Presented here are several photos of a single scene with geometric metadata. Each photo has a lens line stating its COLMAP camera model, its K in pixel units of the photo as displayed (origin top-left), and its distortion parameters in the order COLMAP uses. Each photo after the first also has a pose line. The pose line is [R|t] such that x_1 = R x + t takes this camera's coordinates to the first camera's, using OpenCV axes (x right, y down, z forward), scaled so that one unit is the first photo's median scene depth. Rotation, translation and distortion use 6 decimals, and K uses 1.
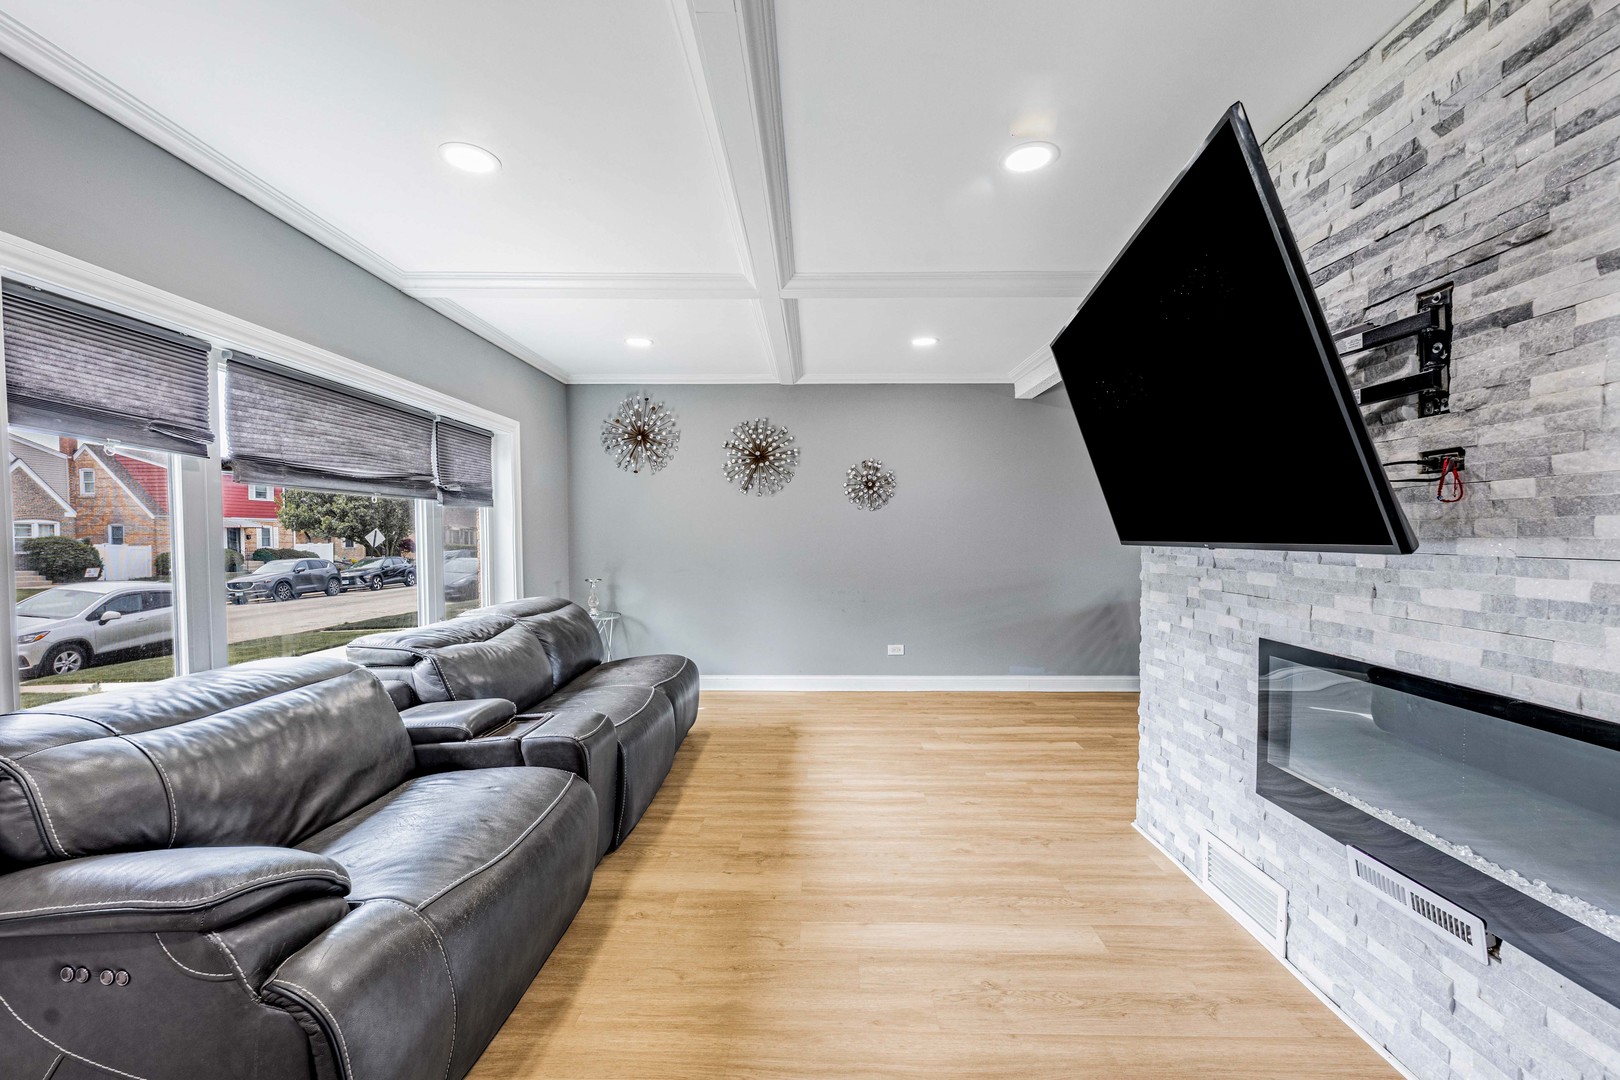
lens RADIAL K [[664.1, 0, 810.9], [0, 664.1, 542.4], [0, 0, 1]] dist [0.001886, -0.000834]
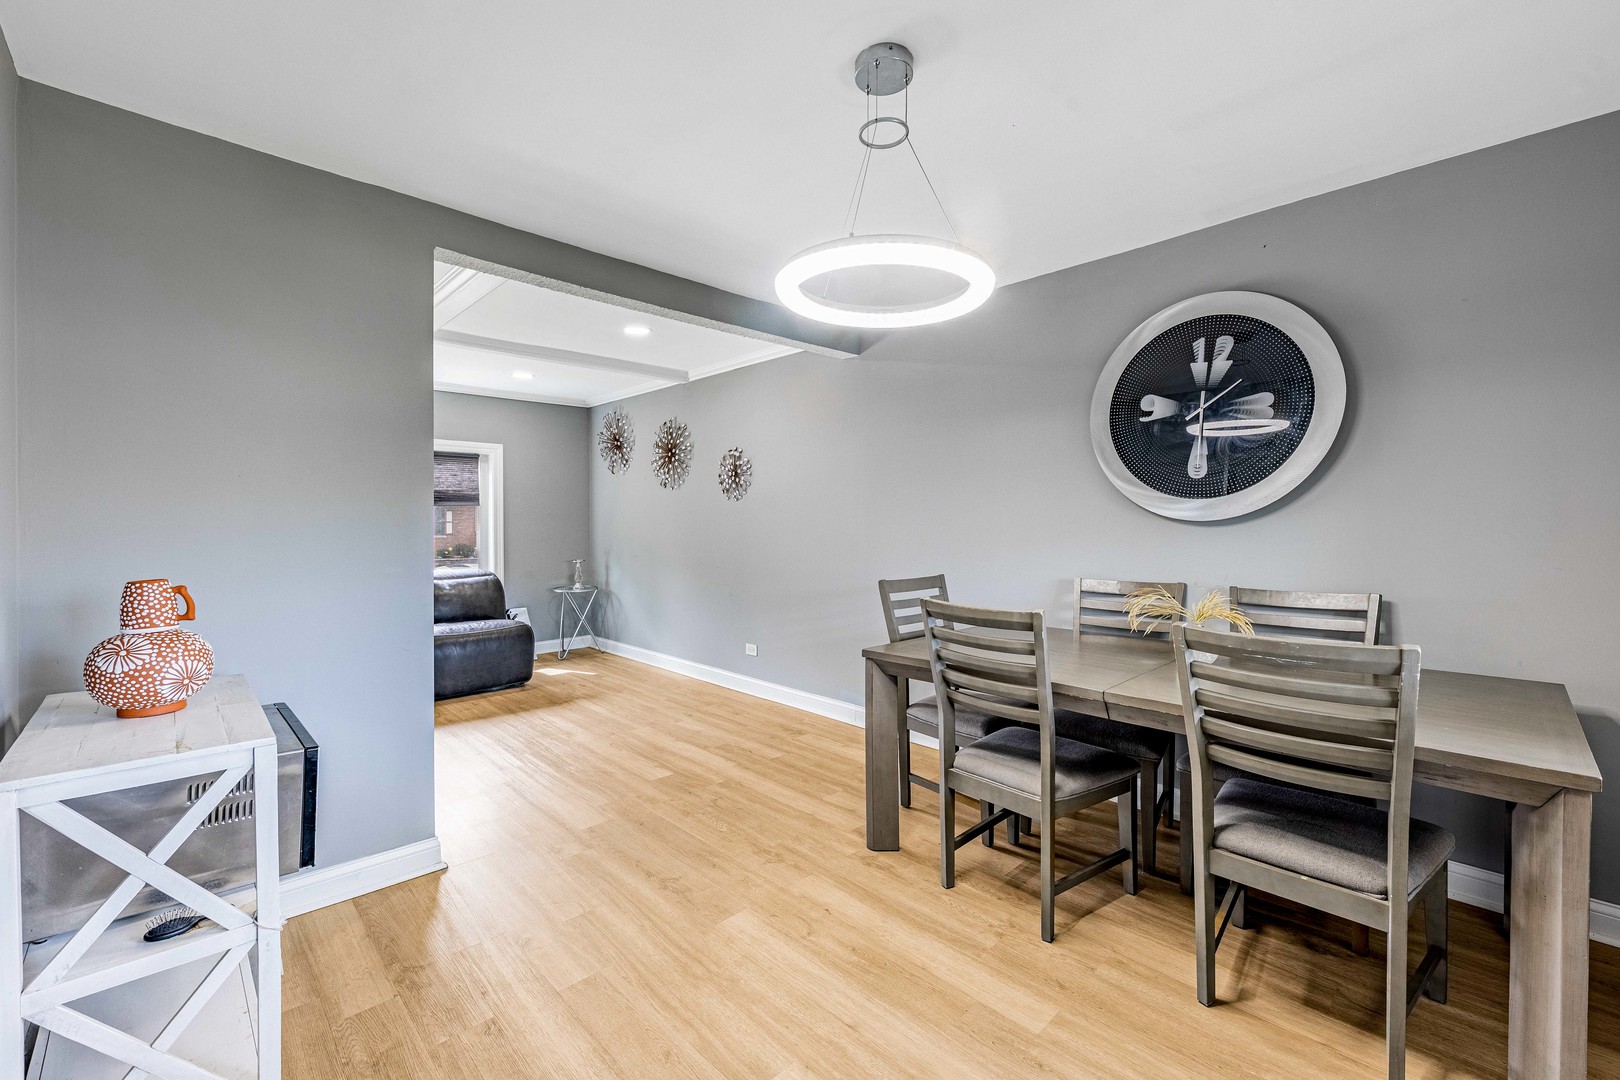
lens RADIAL K [[664.1, 0, 806.7], [0, 664.1, 535.4], [0, 0, 1]] dist [0.001886, -0.000834]
pose [[0.702721, 0.012291, -0.711359, 0.912875], [-0.009148, 0.999924, 0.008240, -0.007636], [0.711407, 0.000718, 0.702780, 0.434269]]
